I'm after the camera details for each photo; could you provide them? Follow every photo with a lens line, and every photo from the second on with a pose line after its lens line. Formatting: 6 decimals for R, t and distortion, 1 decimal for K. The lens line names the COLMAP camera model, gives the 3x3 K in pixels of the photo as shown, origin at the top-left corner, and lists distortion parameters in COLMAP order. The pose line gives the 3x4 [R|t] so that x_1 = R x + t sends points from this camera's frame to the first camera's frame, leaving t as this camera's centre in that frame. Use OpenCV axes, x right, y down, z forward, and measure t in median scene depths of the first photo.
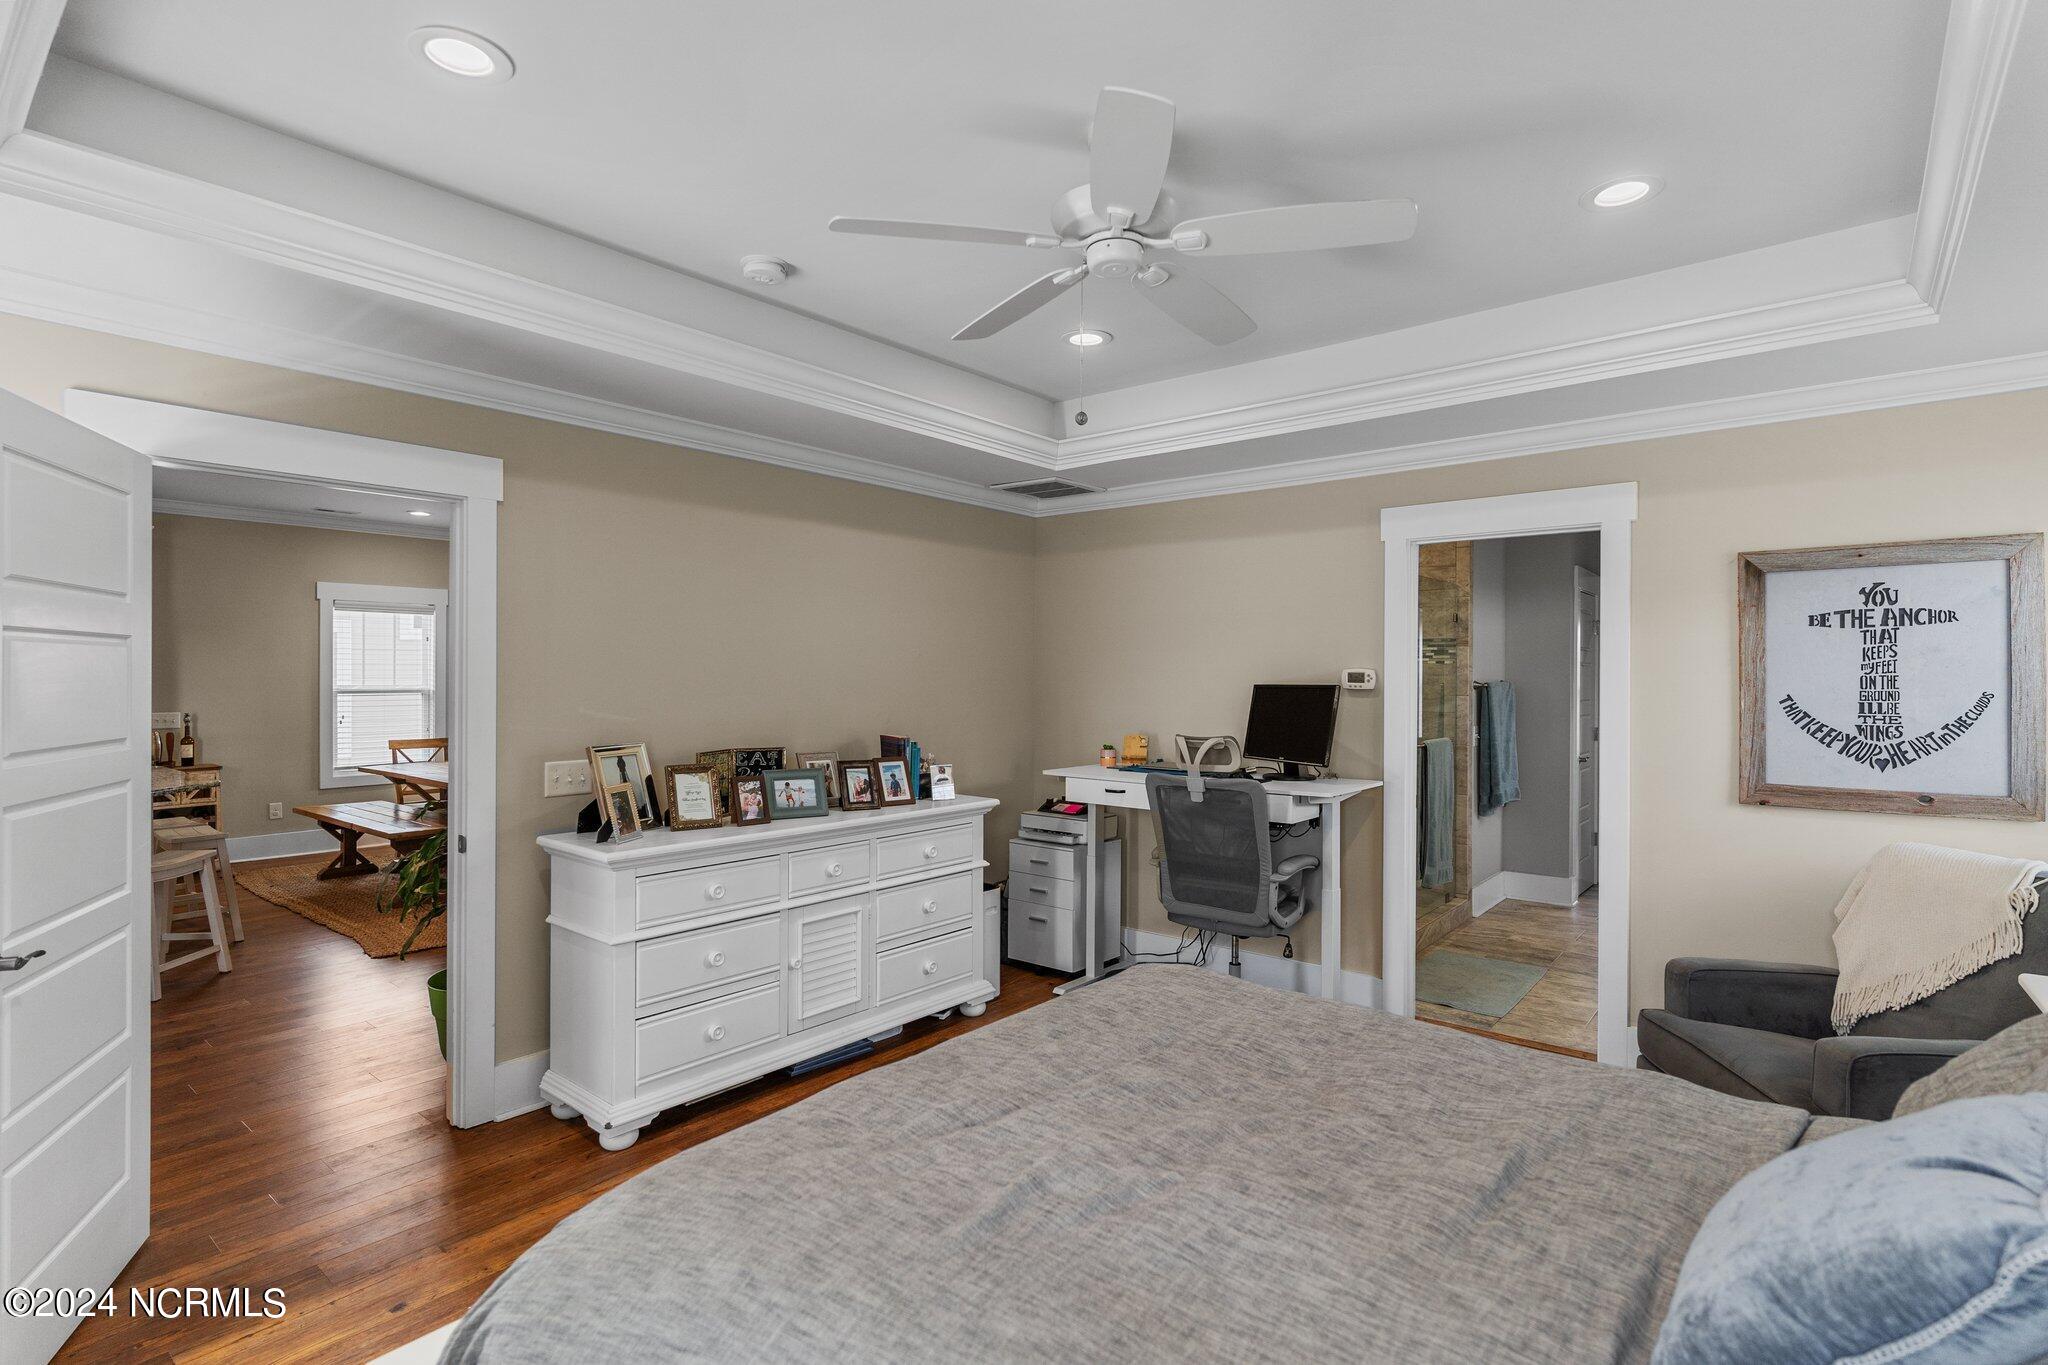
lens RADIAL K [[968.9, 0, 1013.7], [0, 968.9, 681.1], [0, 0, 1]] dist [0.000389, 0.000271]
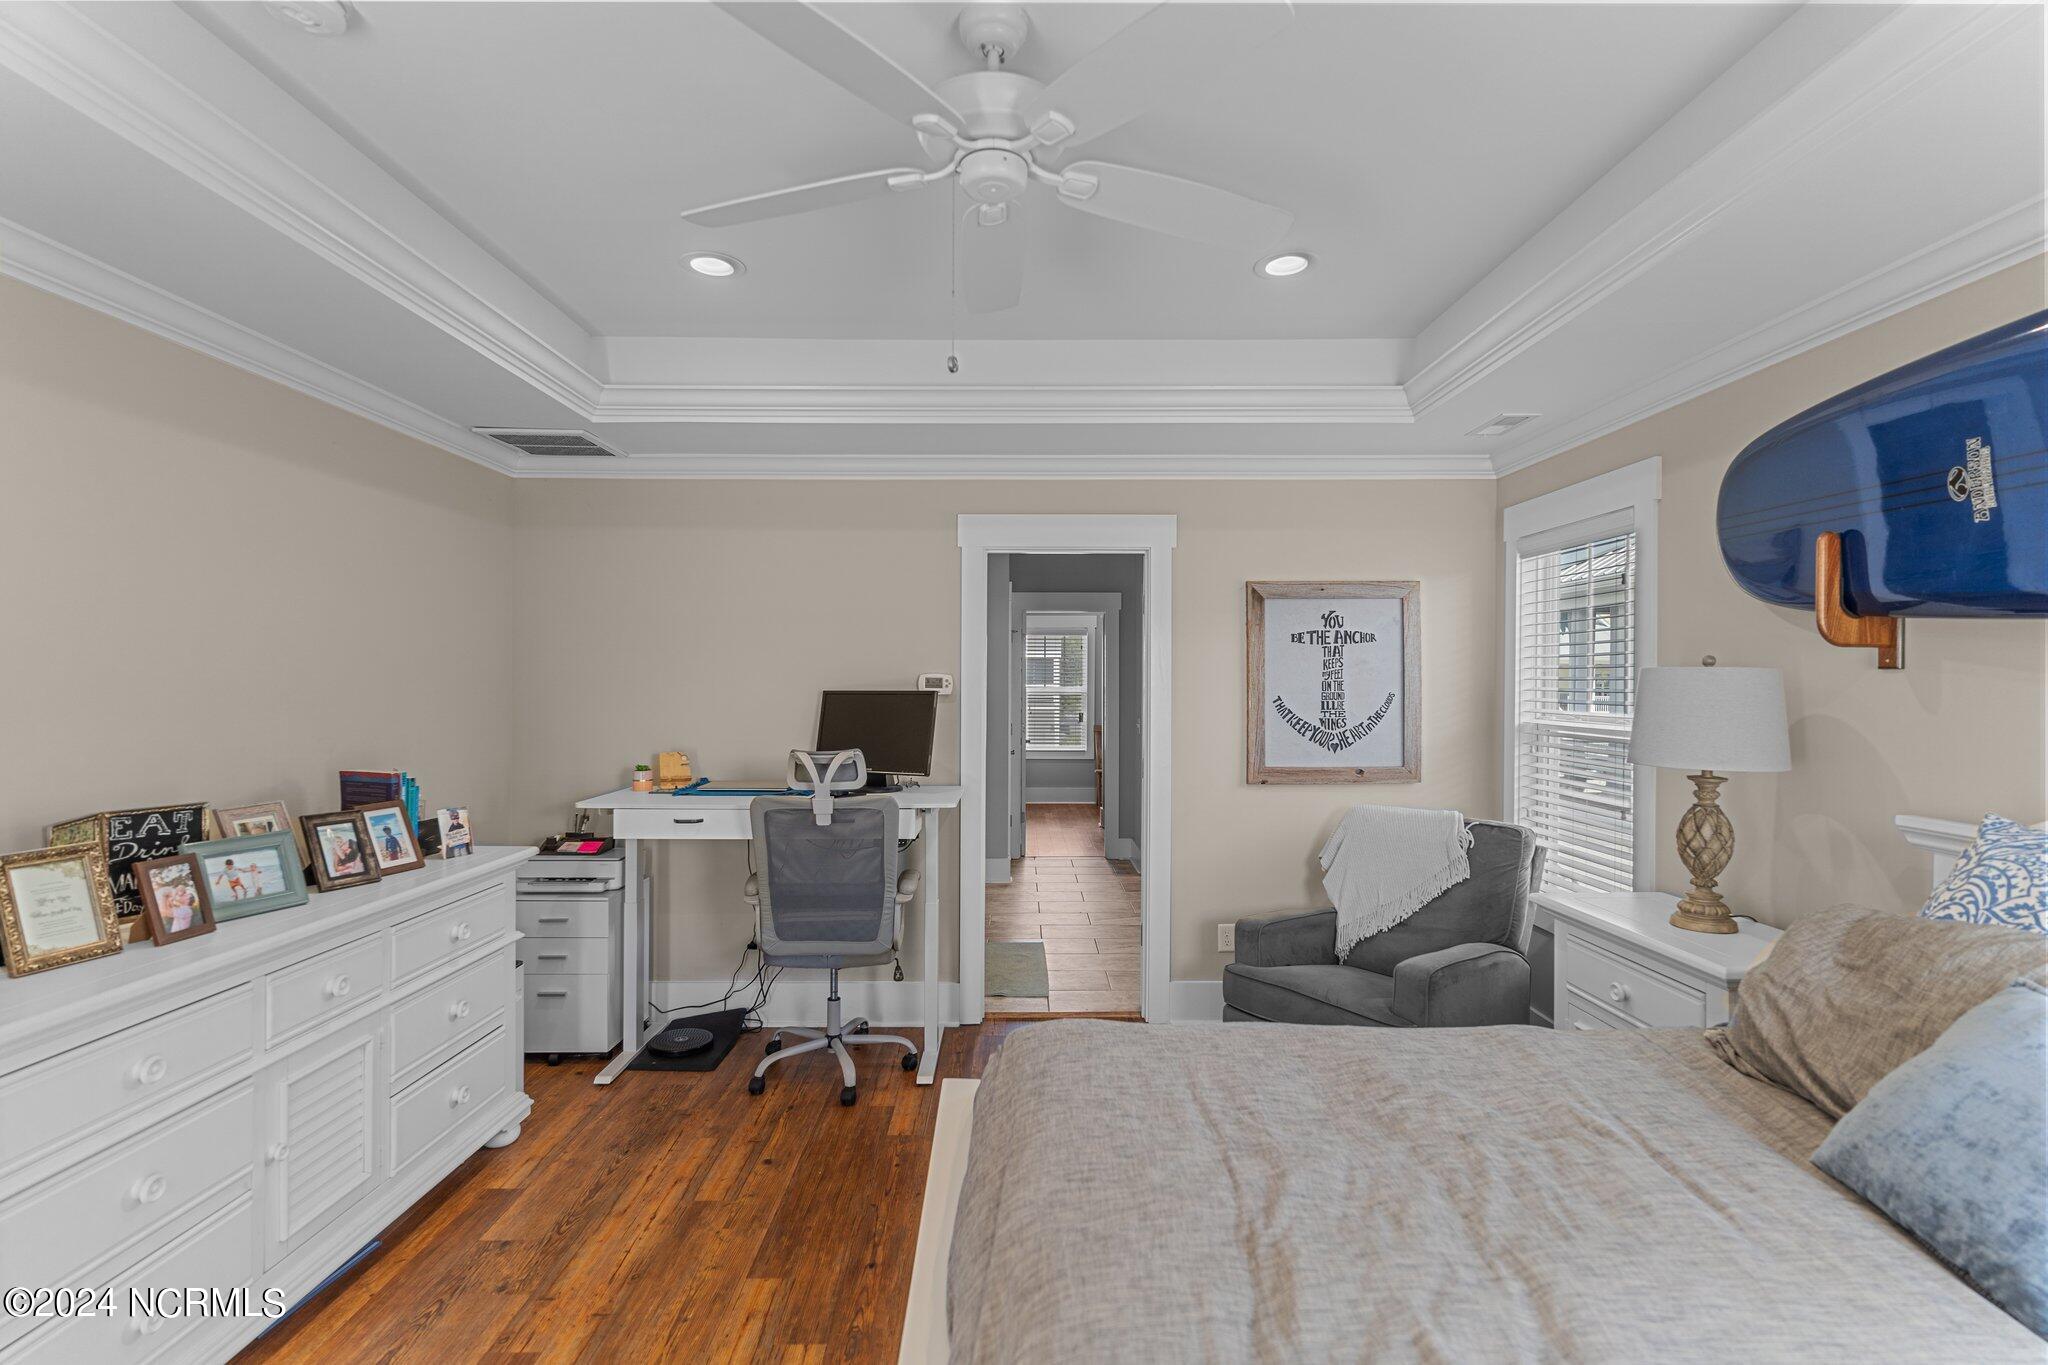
lens RADIAL K [[968.9, 0, 1013.7], [0, 968.9, 681.1], [0, 0, 1]] dist [0.000389, 0.000271]
pose [[0.770484, -0.003277, 0.637451, -0.241646], [0.003646, 0.999993, 0.000735, -0.006631], [-0.637449, 0.001758, 0.770490, 0.213208]]
